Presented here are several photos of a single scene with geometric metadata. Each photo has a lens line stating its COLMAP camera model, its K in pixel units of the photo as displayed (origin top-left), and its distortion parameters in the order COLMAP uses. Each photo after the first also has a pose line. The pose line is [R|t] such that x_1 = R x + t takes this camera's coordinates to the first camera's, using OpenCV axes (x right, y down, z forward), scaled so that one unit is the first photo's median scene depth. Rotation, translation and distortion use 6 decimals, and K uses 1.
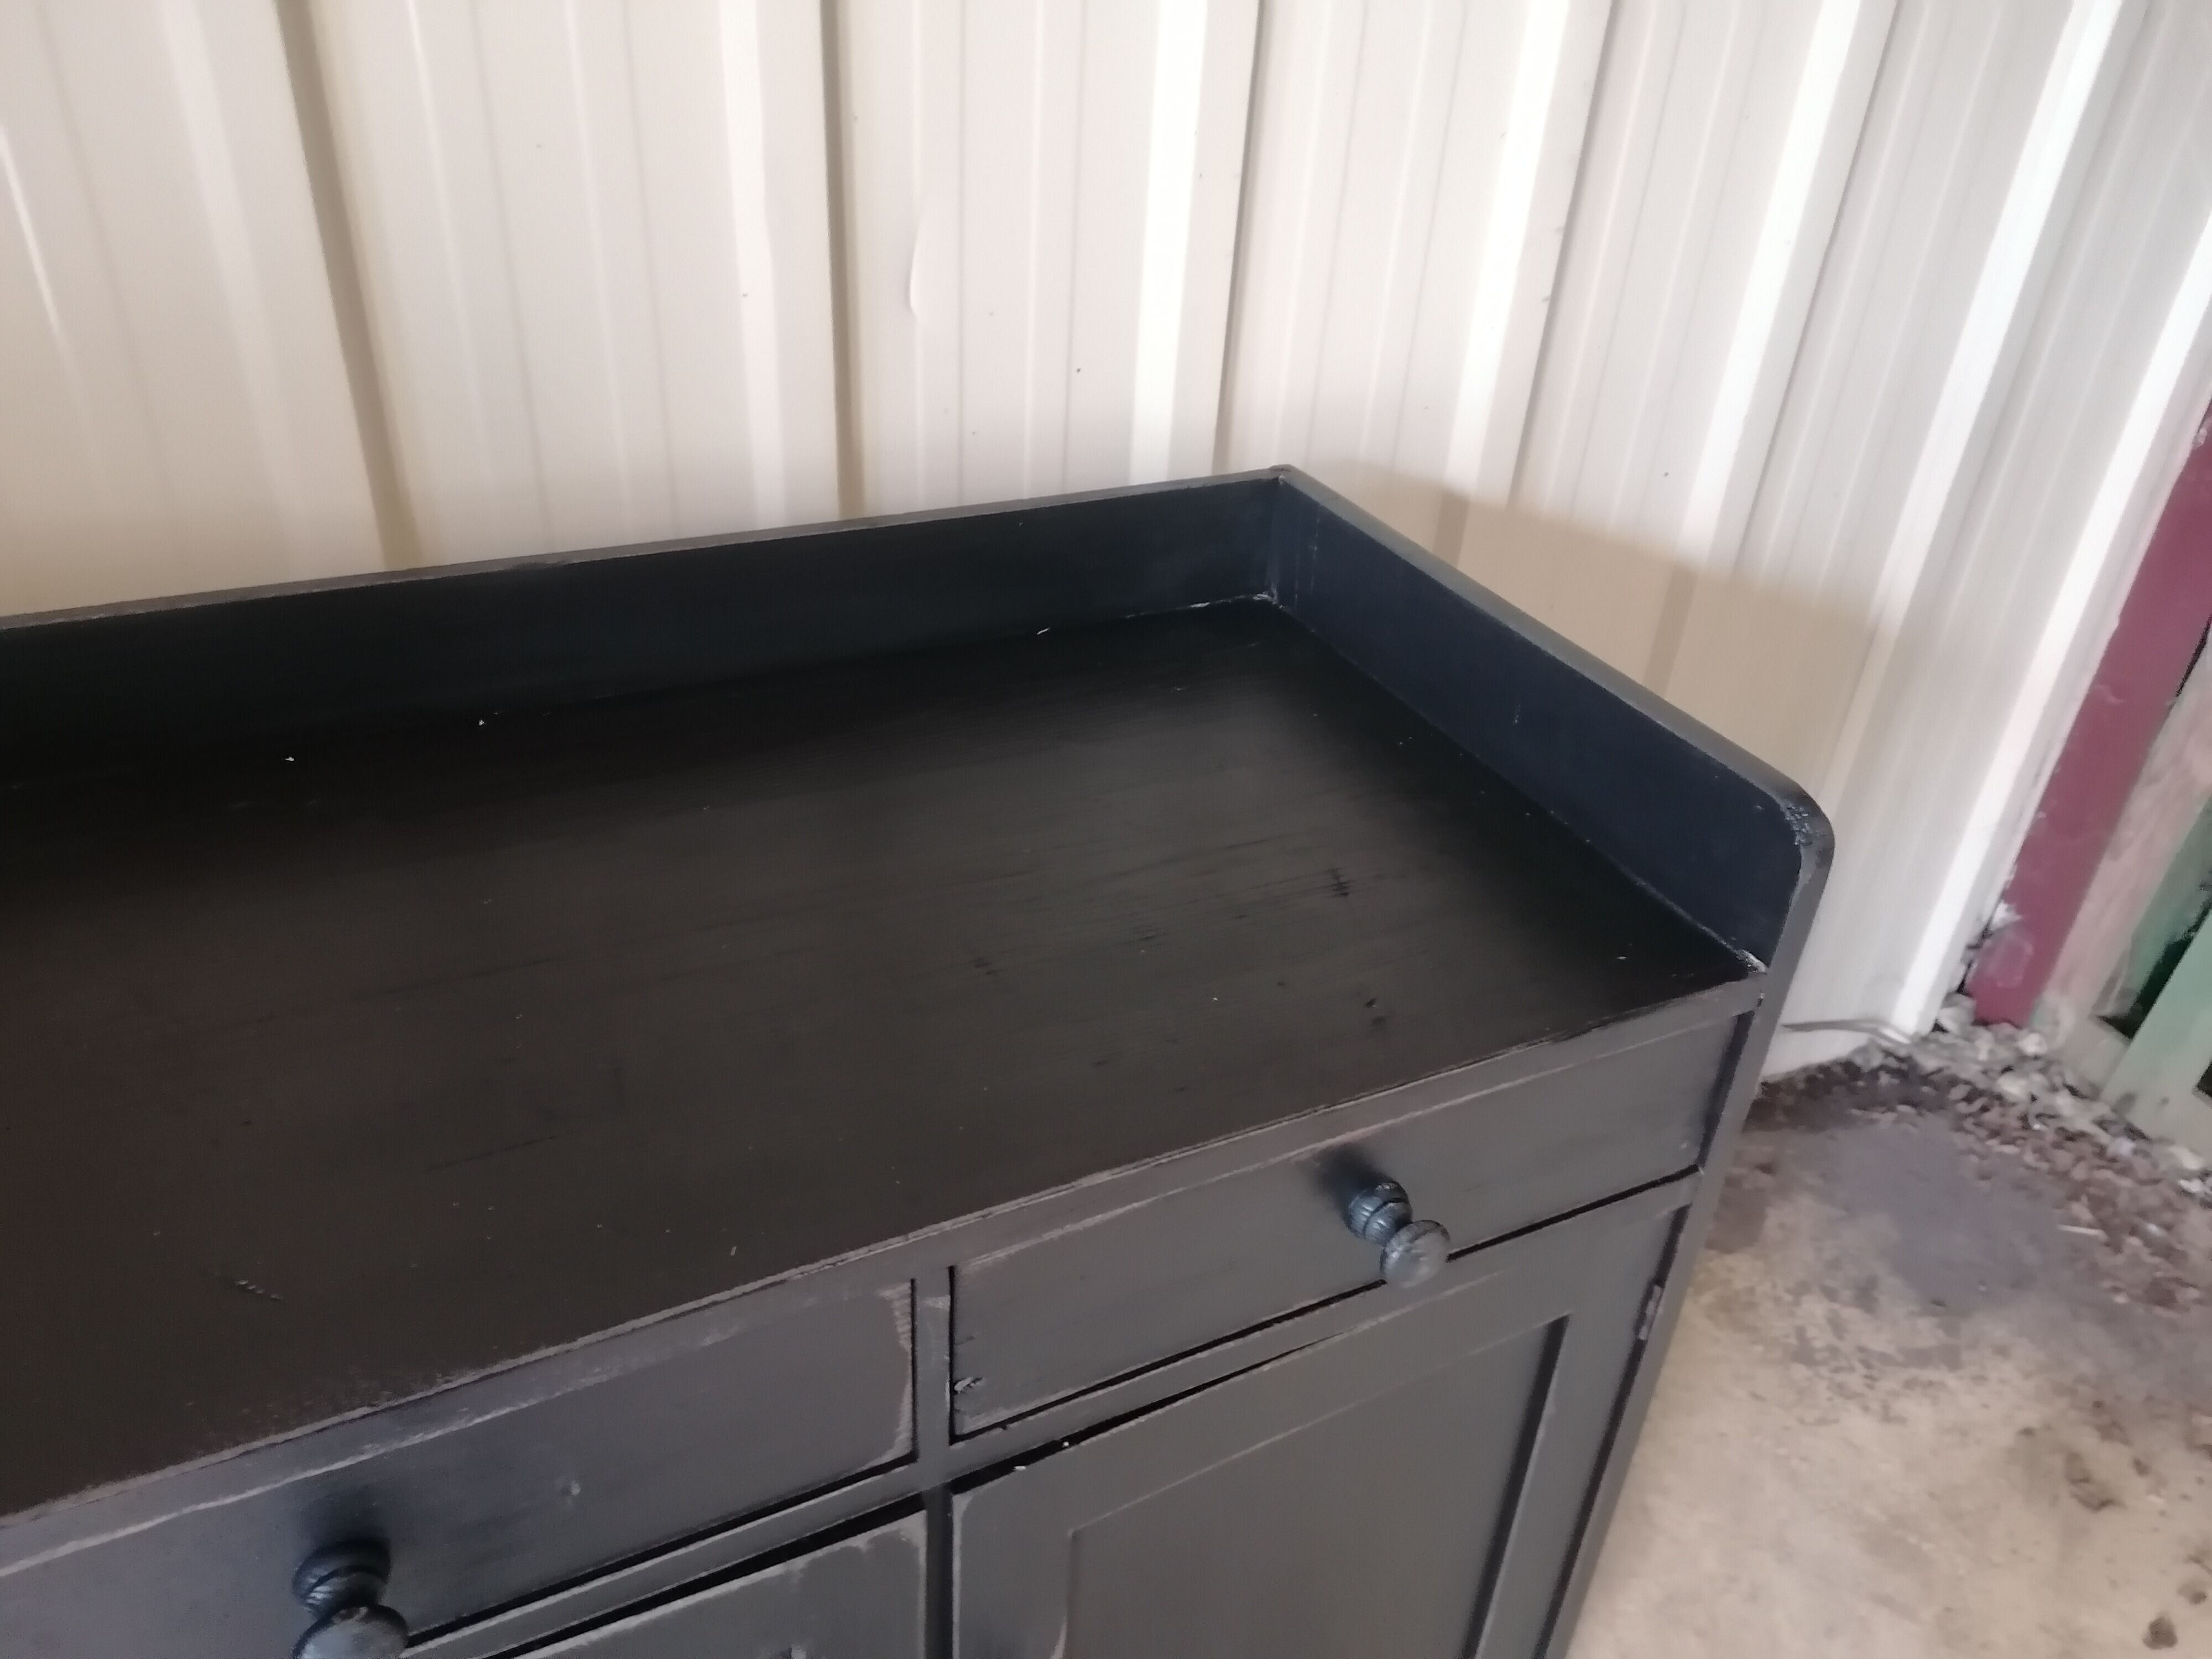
lens RADIAL K [[1654.7, 0, 1106.5], [0, 1654.7, 821.4], [0, 0, 1]] dist [0.073341, -0.088996]
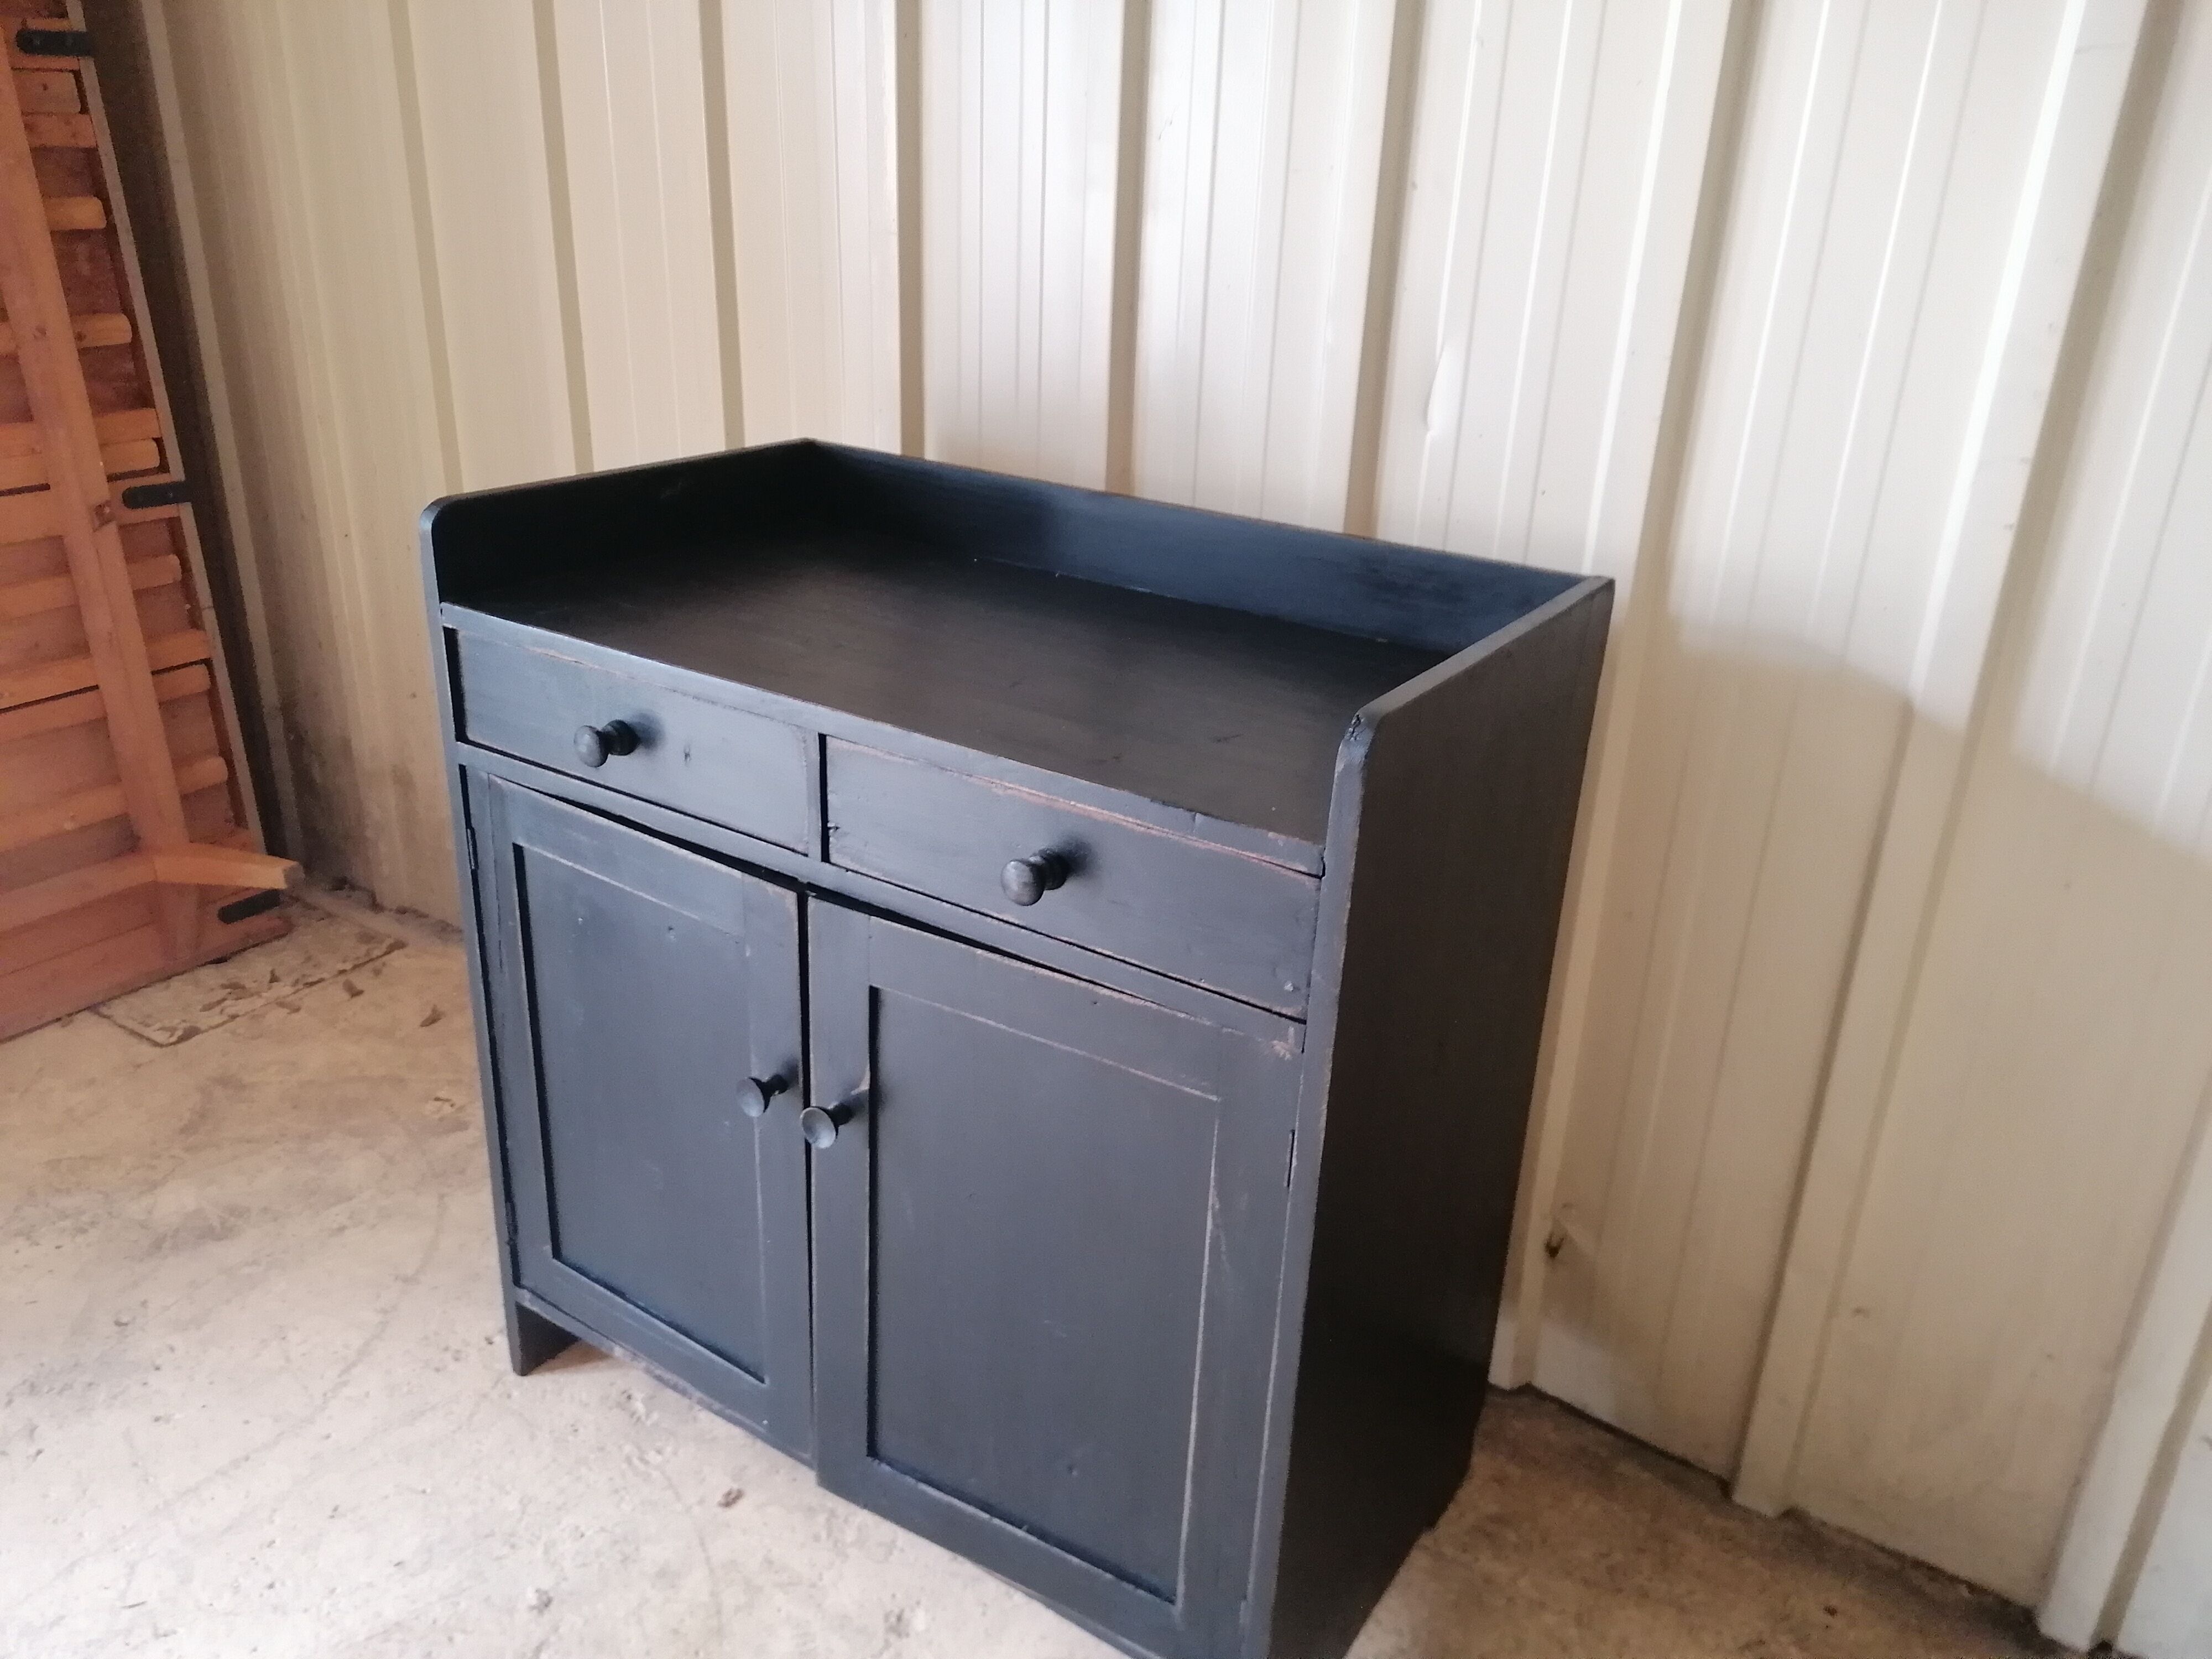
lens RADIAL K [[1654.7, 0, 1106.5], [0, 1654.7, 821.4], [0, 0, 1]] dist [0.073341, -0.088996]
pose [[0.513820, 0.295162, -0.805524, 0.690458], [-0.470180, 0.882261, 0.023366, 0.064673], [0.717579, 0.366735, 0.592102, 0.053180]]
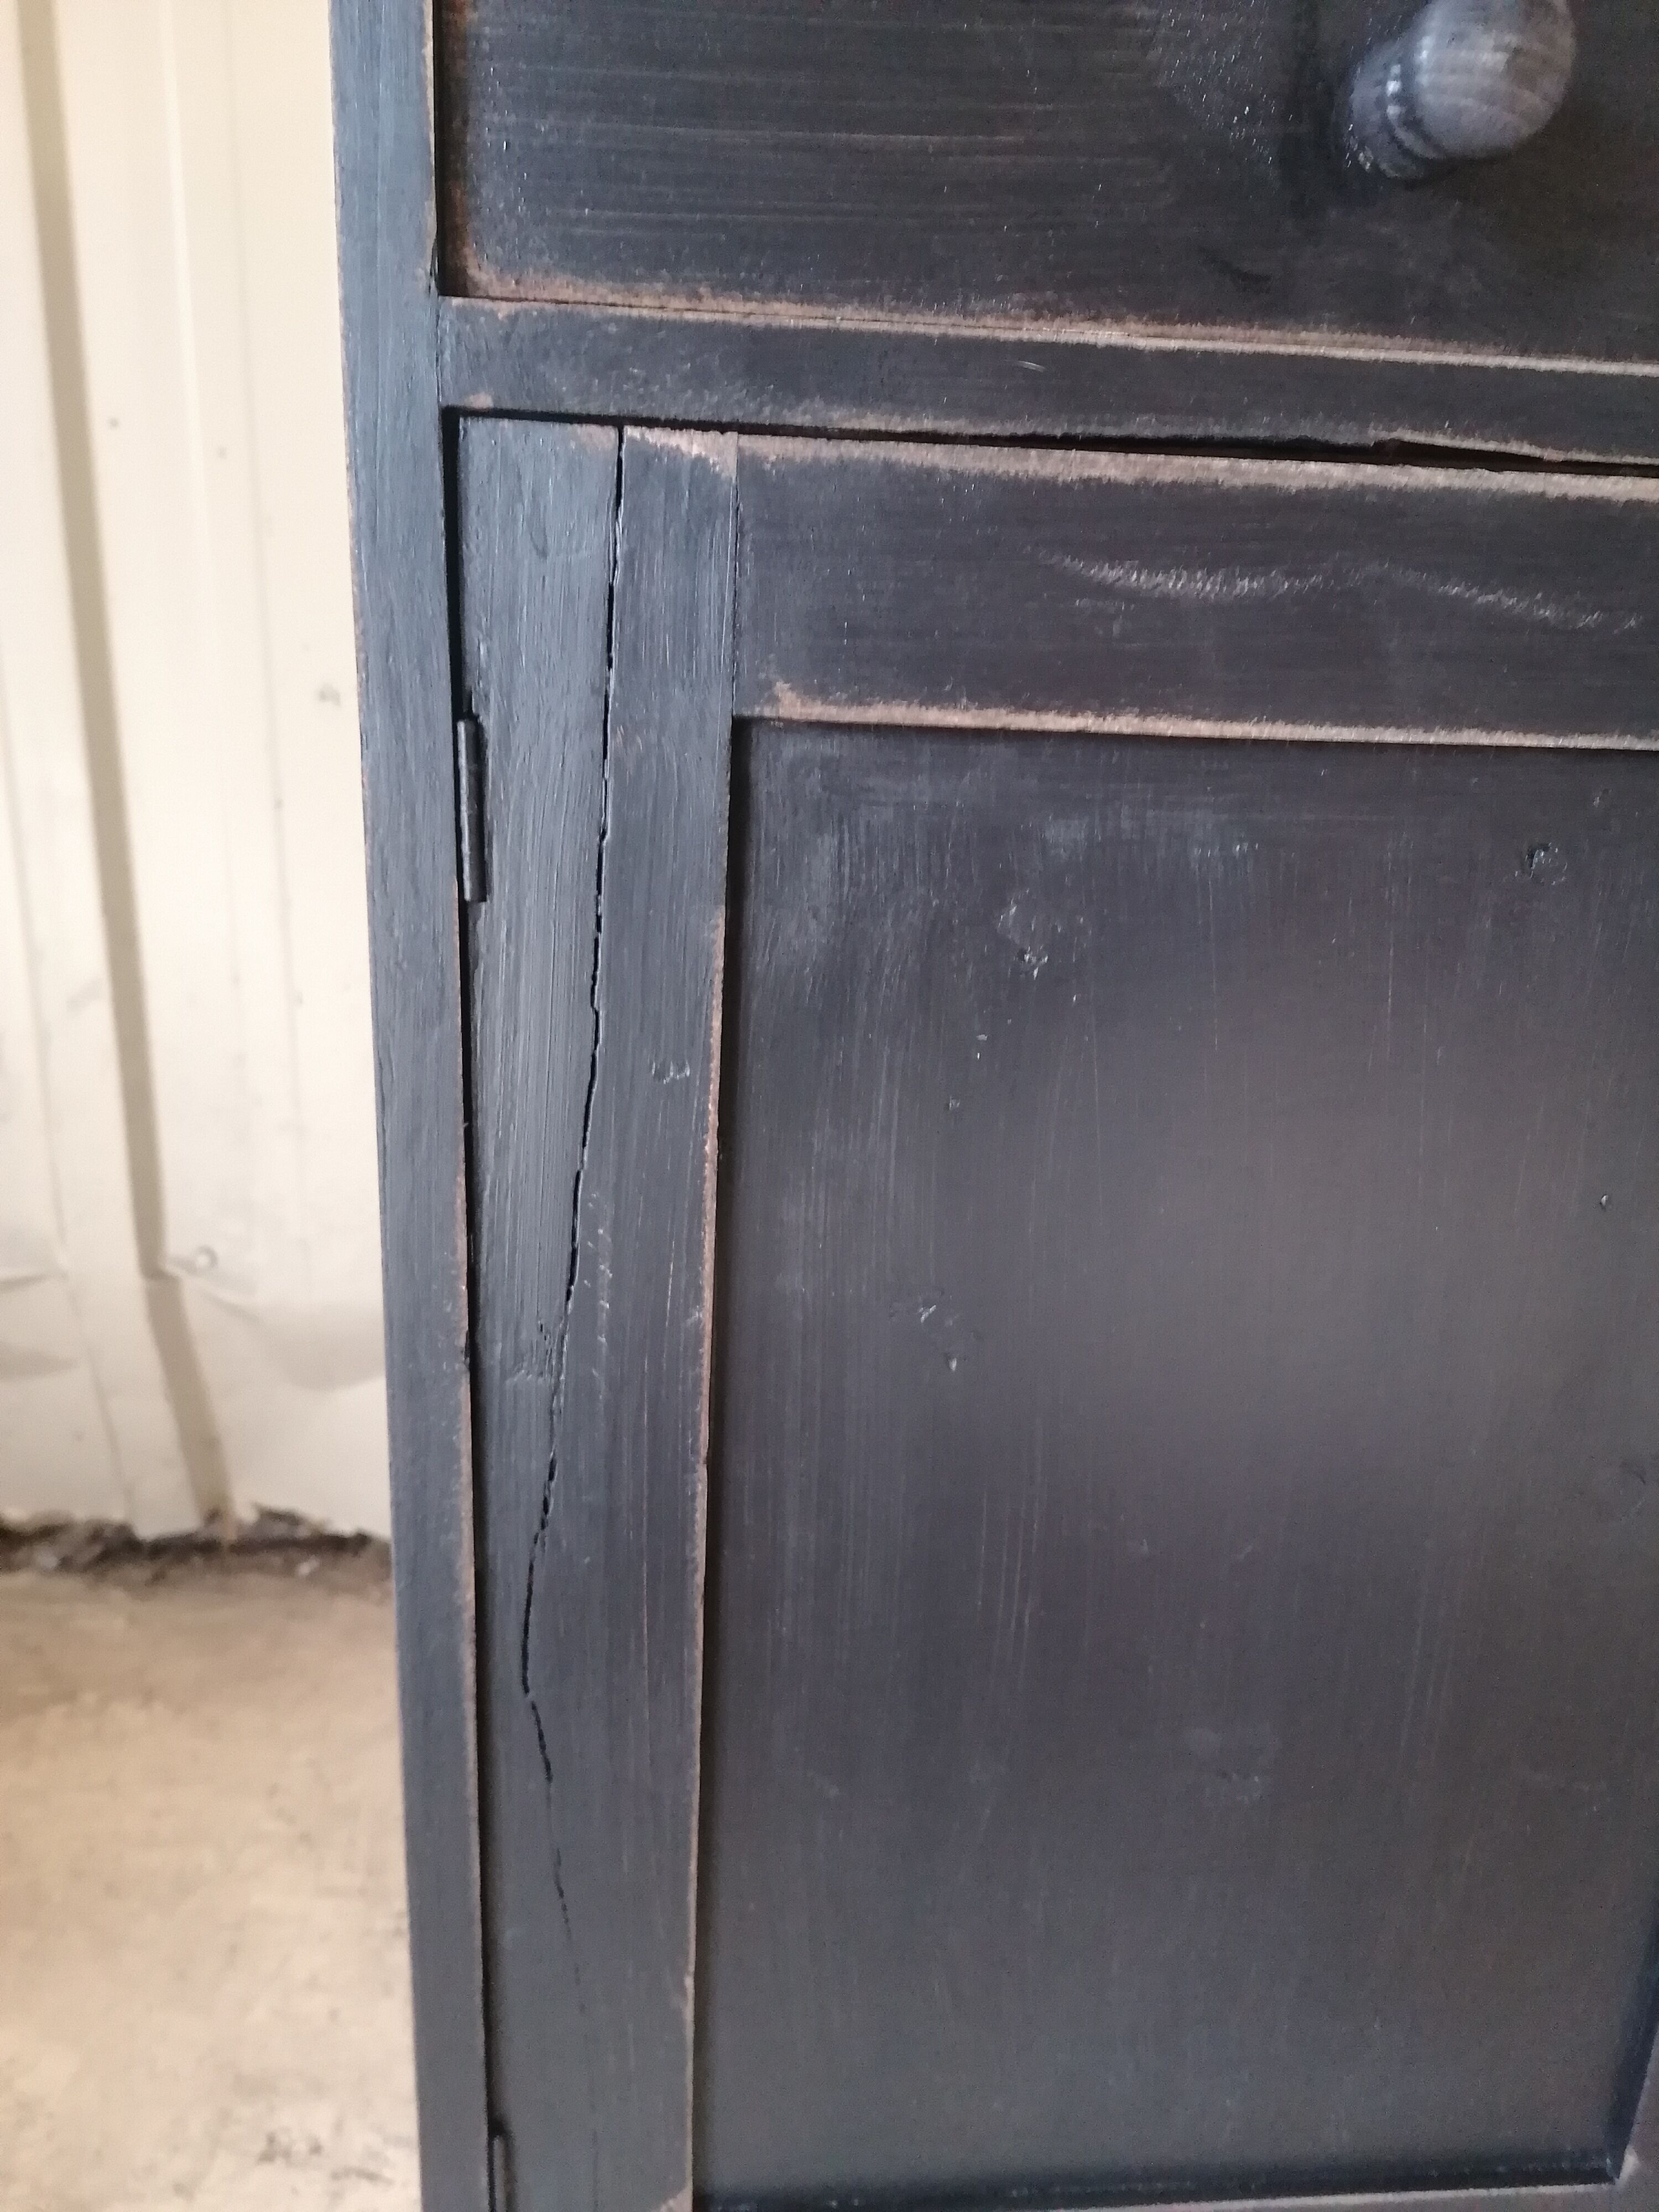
lens RADIAL K [[1684.9, 0, 829.4], [0, 1684.9, 1108.3], [0, 0, 1]] dist [0.082609, -0.120317]
pose [[0.944577, 0.080090, -0.318371, -0.162000], [-0.162802, 0.956415, -0.242419, 0.372120], [0.285079, 0.280815, 0.916446, 0.174442]]
